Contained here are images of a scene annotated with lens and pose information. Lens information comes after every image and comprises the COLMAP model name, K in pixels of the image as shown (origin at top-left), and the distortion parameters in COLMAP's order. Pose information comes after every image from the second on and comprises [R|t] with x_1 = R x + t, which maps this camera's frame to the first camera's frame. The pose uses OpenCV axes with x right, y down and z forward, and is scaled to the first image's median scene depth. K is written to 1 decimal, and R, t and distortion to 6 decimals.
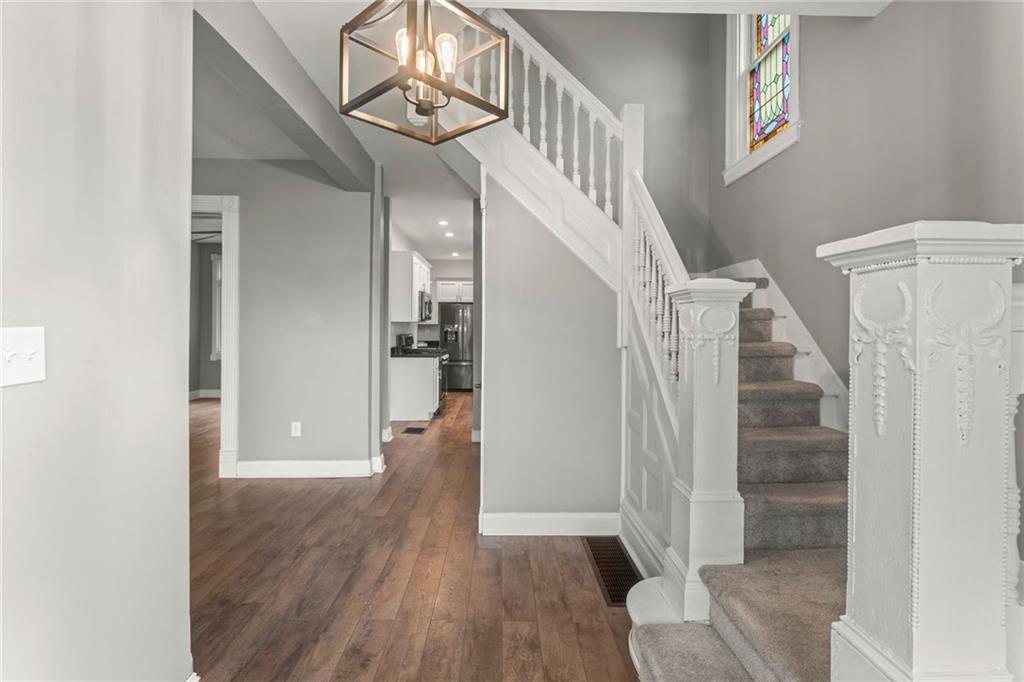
lens RADIAL K [[494.2, 0, 511.1], [0, 494.2, 344.5], [0, 0, 1]] dist [-0.003805, -0.000157]
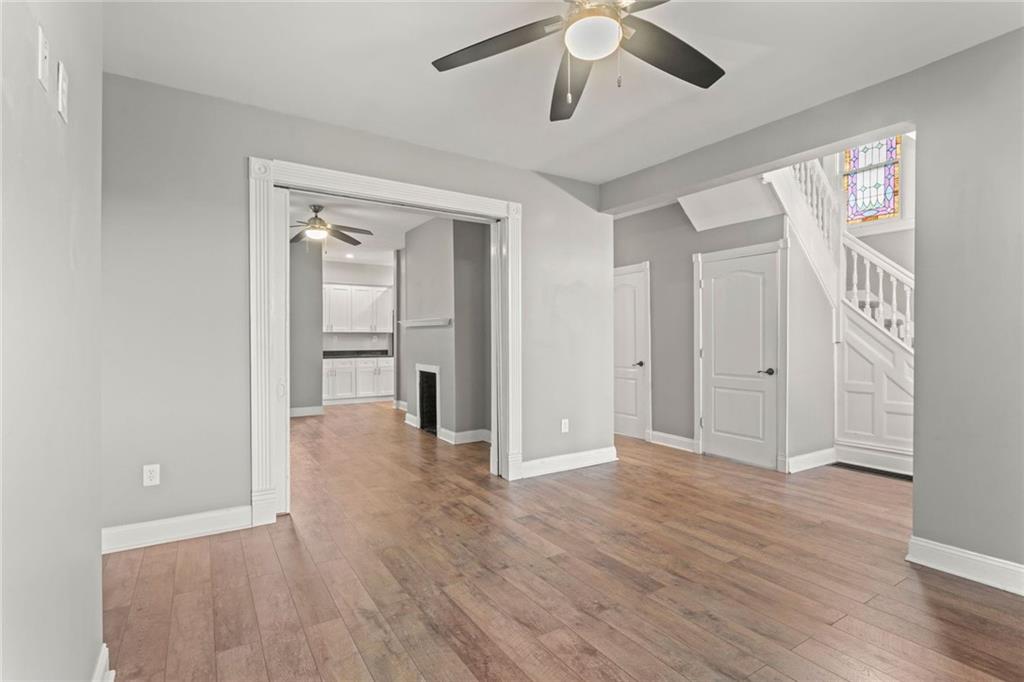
lens RADIAL K [[494.2, 0, 513.9], [0, 494.2, 340.8], [0, 0, 1]] dist [-0.003805, -0.000157]
pose [[0.858155, -0.010672, 0.513279, -1.420723], [0.032357, 0.998921, -0.033329, 0.025659], [-0.512369, 0.045209, 0.857574, 0.170374]]
